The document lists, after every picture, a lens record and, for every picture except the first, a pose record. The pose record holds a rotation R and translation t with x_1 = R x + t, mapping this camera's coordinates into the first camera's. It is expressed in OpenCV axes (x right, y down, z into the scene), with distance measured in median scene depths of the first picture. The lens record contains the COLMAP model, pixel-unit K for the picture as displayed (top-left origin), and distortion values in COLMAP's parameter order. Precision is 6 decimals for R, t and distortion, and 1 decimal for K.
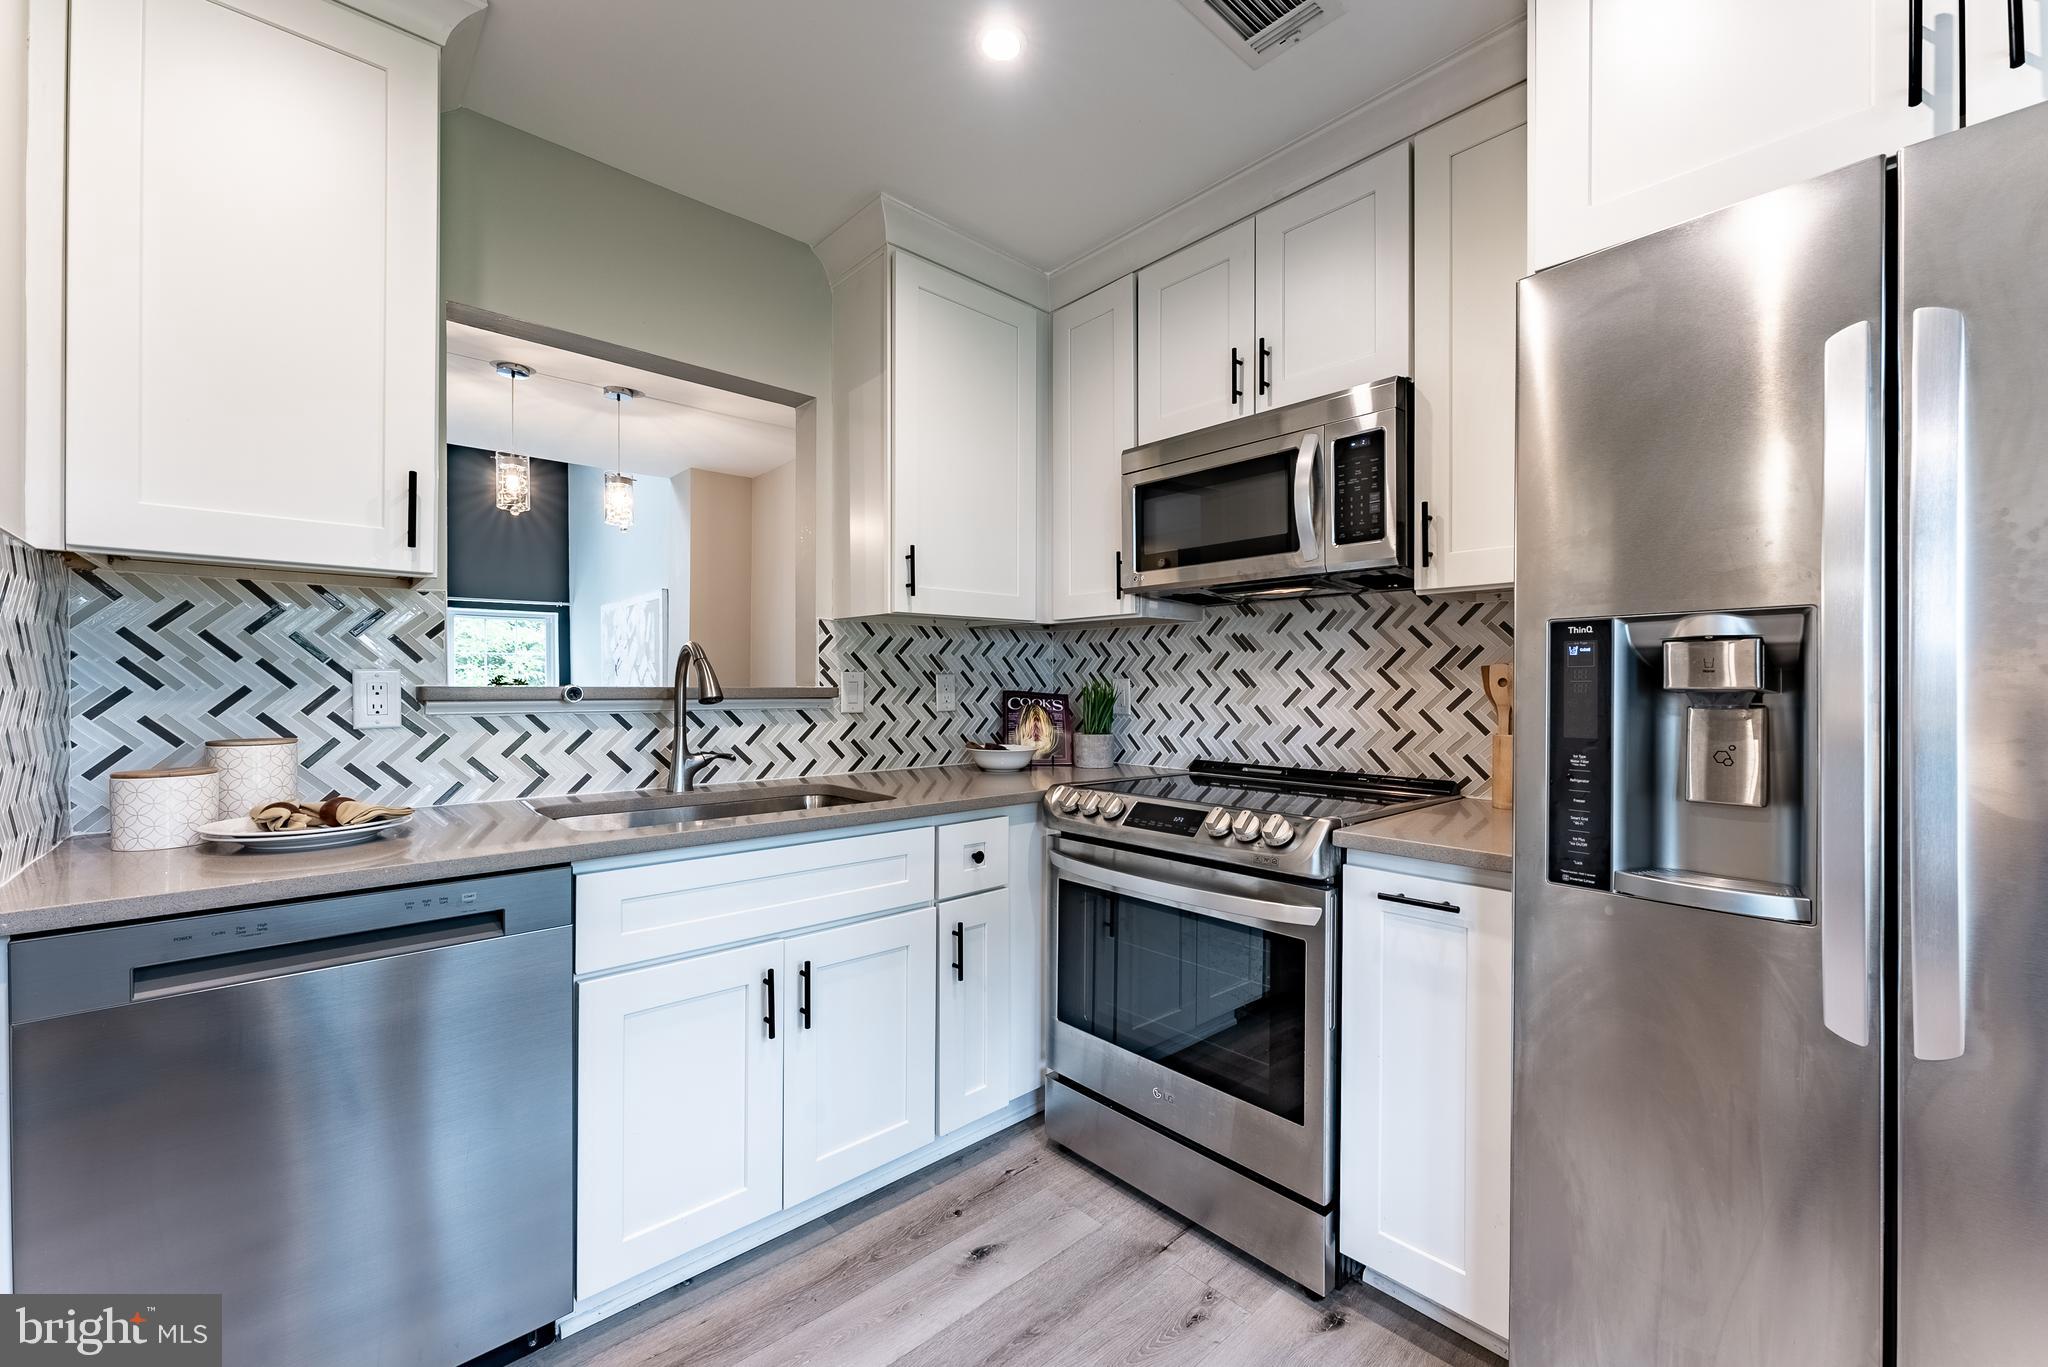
lens RADIAL K [[820.7, 0, 1018.8], [0, 820.7, 689.5], [0, 0, 1]] dist [-0.000596, -0.000088]
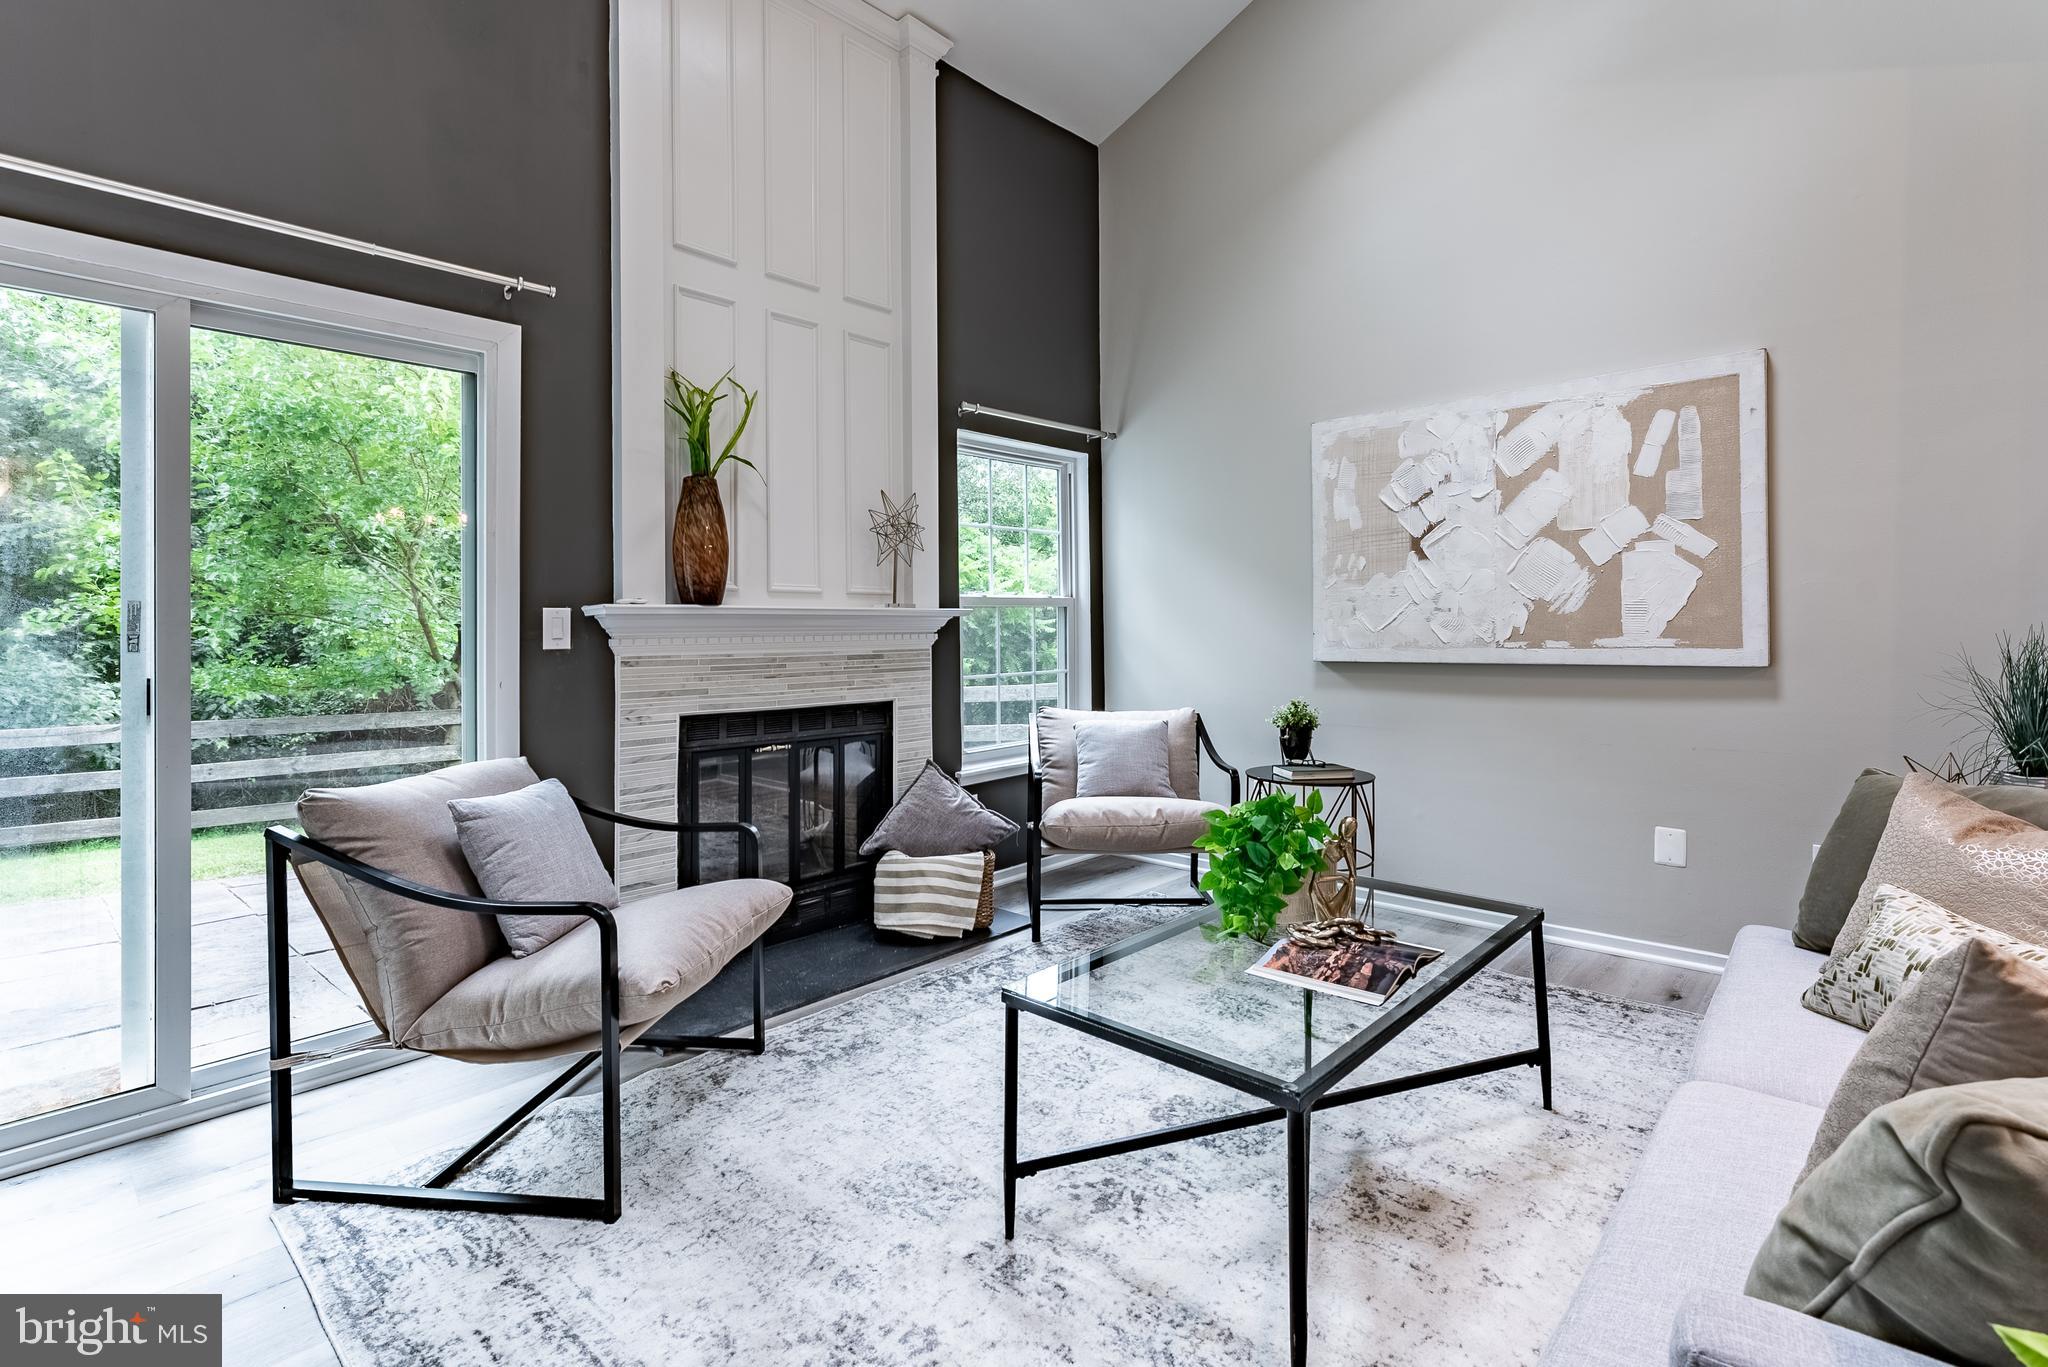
lens RADIAL K [[946.8, 0, 1035.5], [0, 946.8, 616.7], [0, 0, 1]] dist [0.000063, 0.000136]
pose [[0.994942, -0.006827, 0.100218, -2.238864], [0.007850, 0.999921, -0.009818, 0.061406], [-0.100143, 0.010555, 0.994917, 1.355710]]
